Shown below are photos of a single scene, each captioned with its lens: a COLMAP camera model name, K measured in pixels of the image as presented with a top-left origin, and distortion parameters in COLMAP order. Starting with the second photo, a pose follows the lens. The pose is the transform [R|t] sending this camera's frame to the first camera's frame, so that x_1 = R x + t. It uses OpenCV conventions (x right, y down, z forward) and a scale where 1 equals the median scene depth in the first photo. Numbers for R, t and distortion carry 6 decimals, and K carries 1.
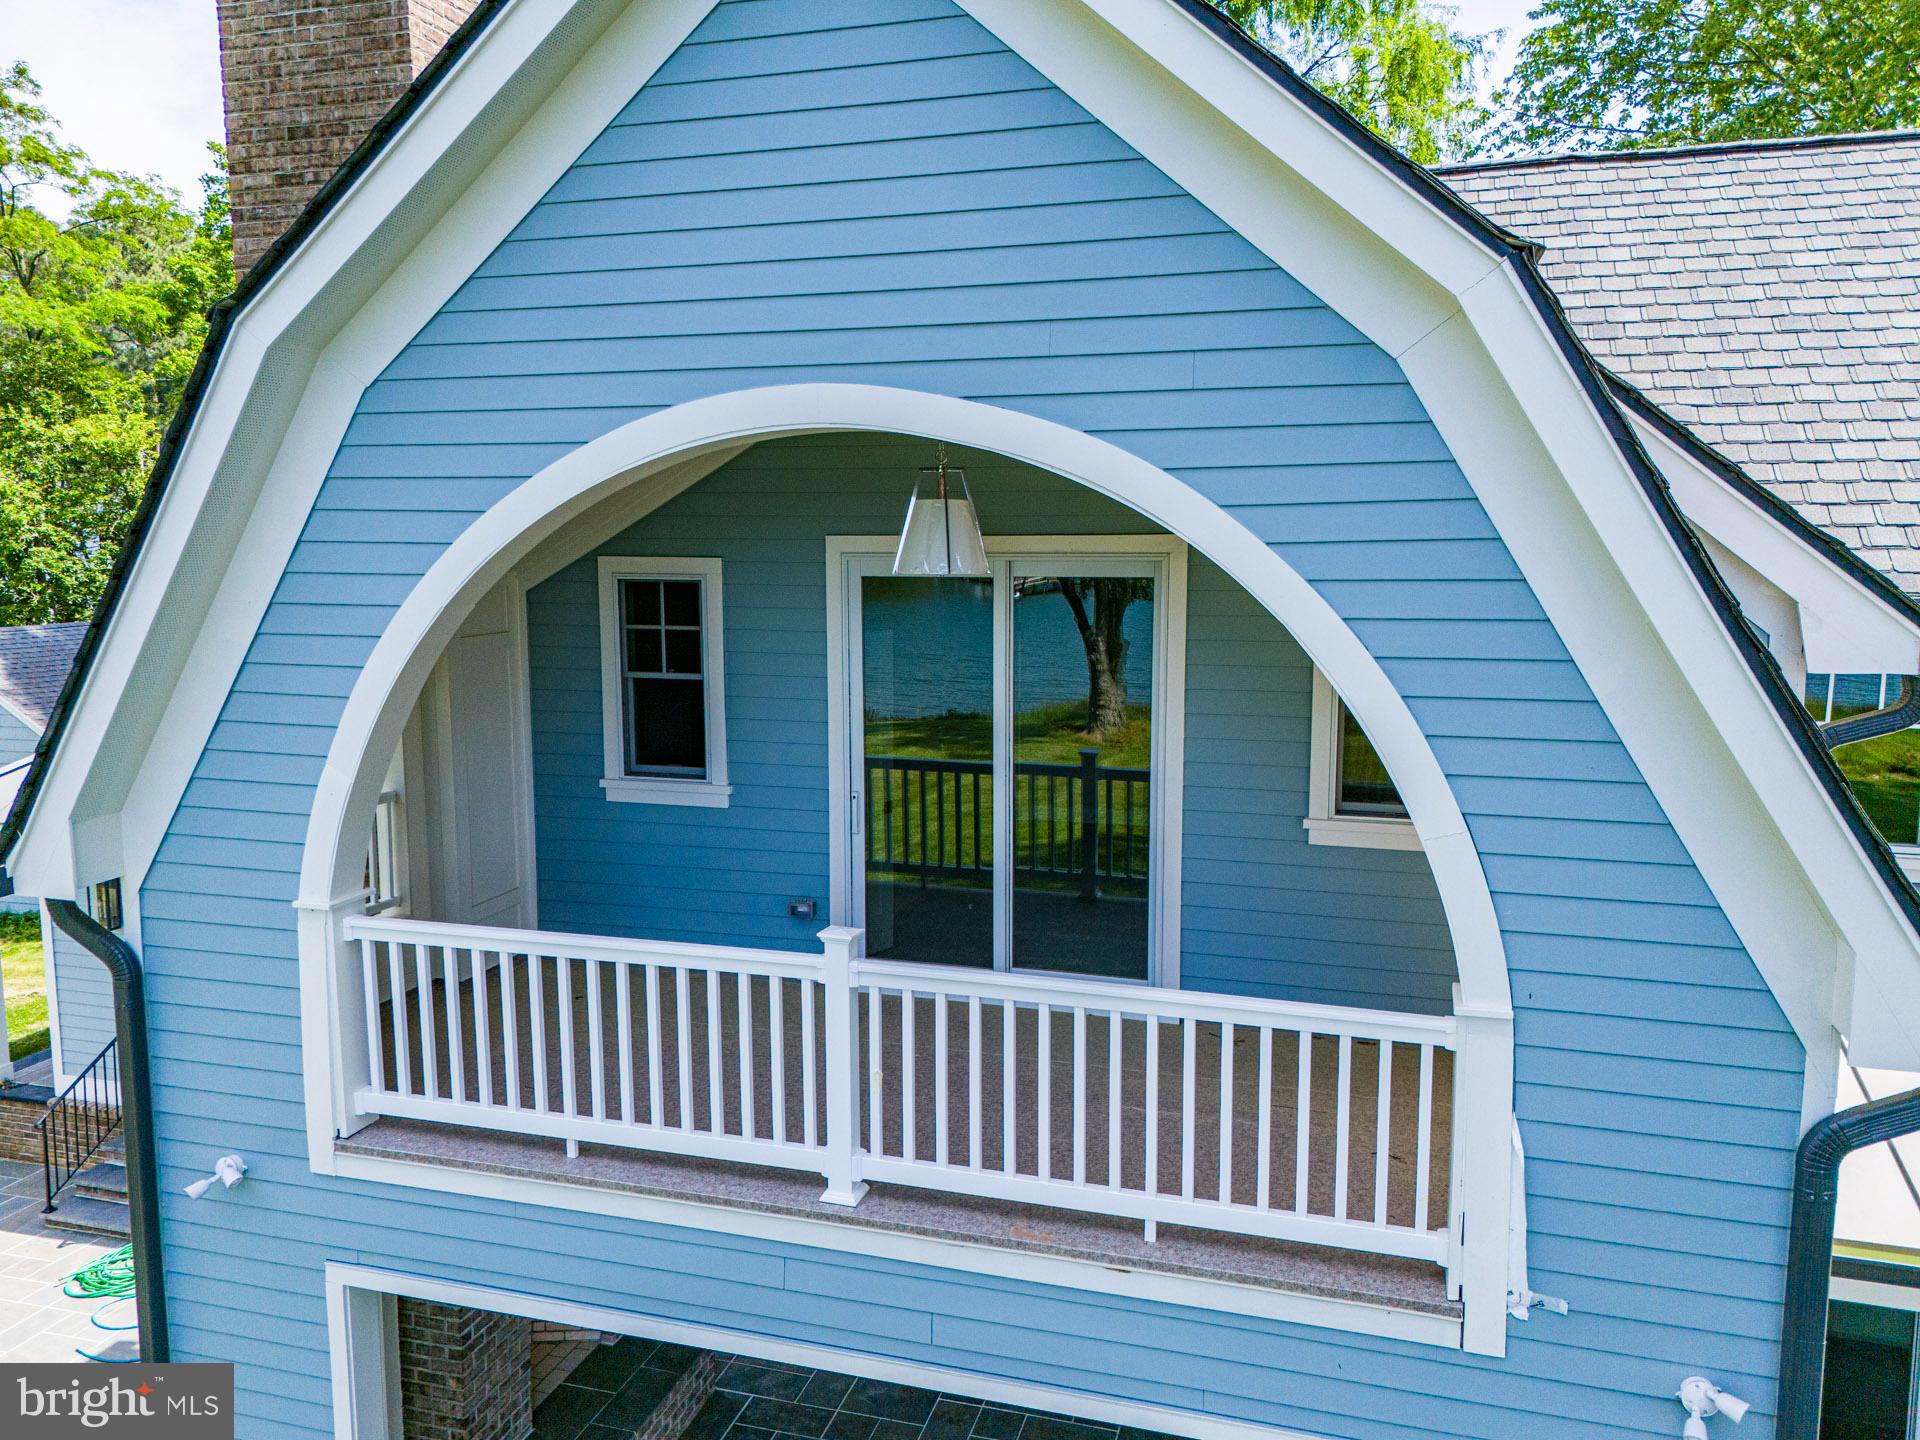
lens RADIAL K [[1394.6, 0, 966.0], [0, 1394.6, 727.4], [0, 0, 1]] dist [0.084916, -0.112517]
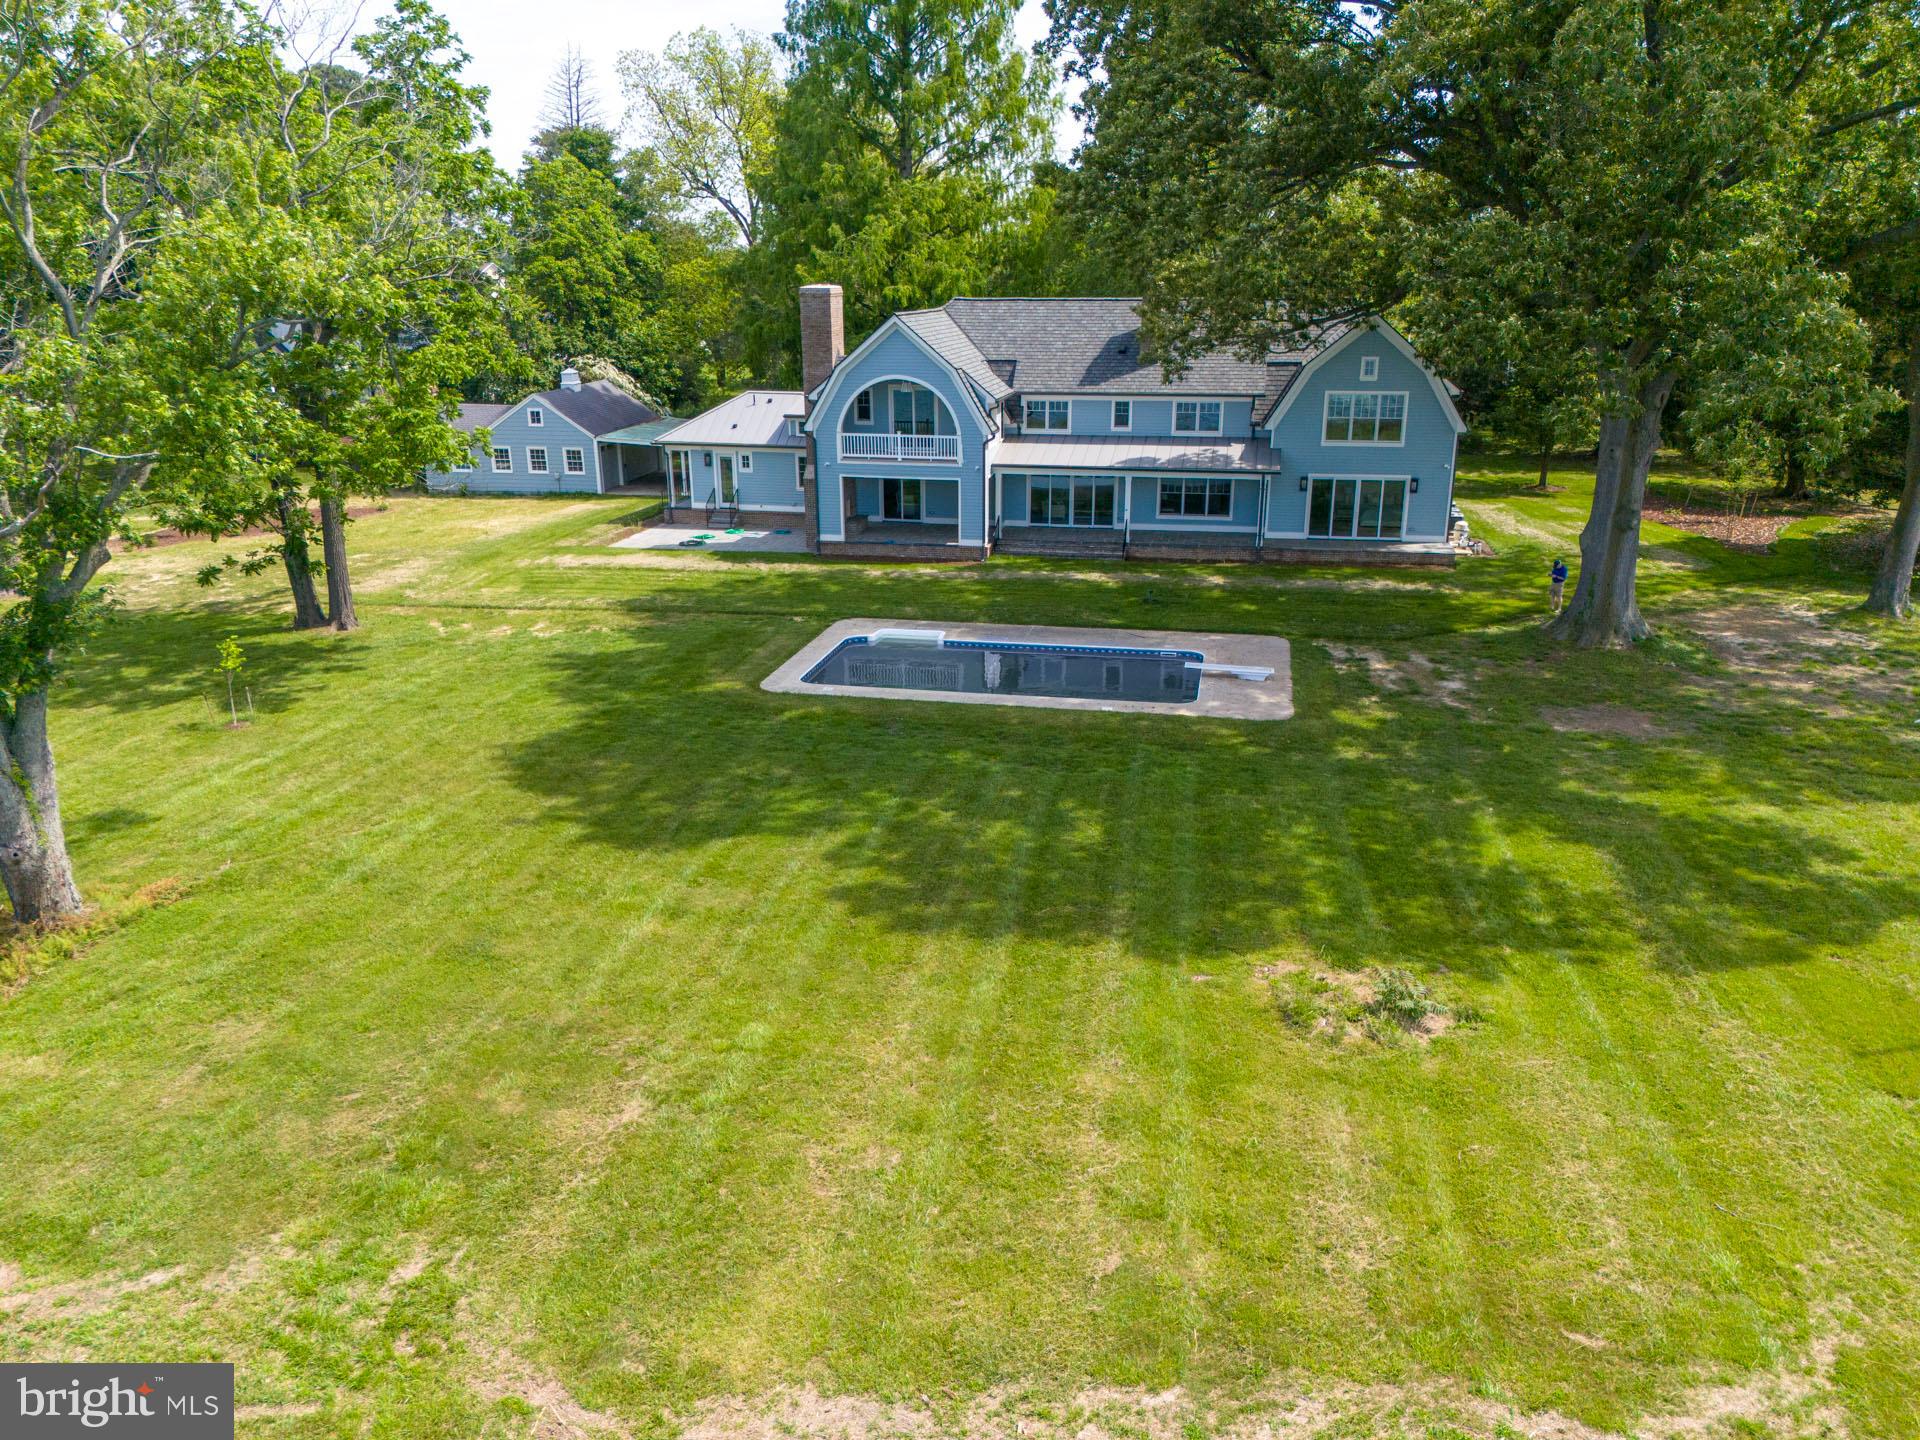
lens RADIAL K [[1394.6, 0, 966.0], [0, 1394.6, 727.4], [0, 0, 1]] dist [0.084916, -0.112517]
pose [[0.996336, -0.025367, 0.081677, -0.361992], [0.010568, 0.984198, 0.176758, 0.348531], [-0.084870, -0.175247, 0.980860, -6.844854]]
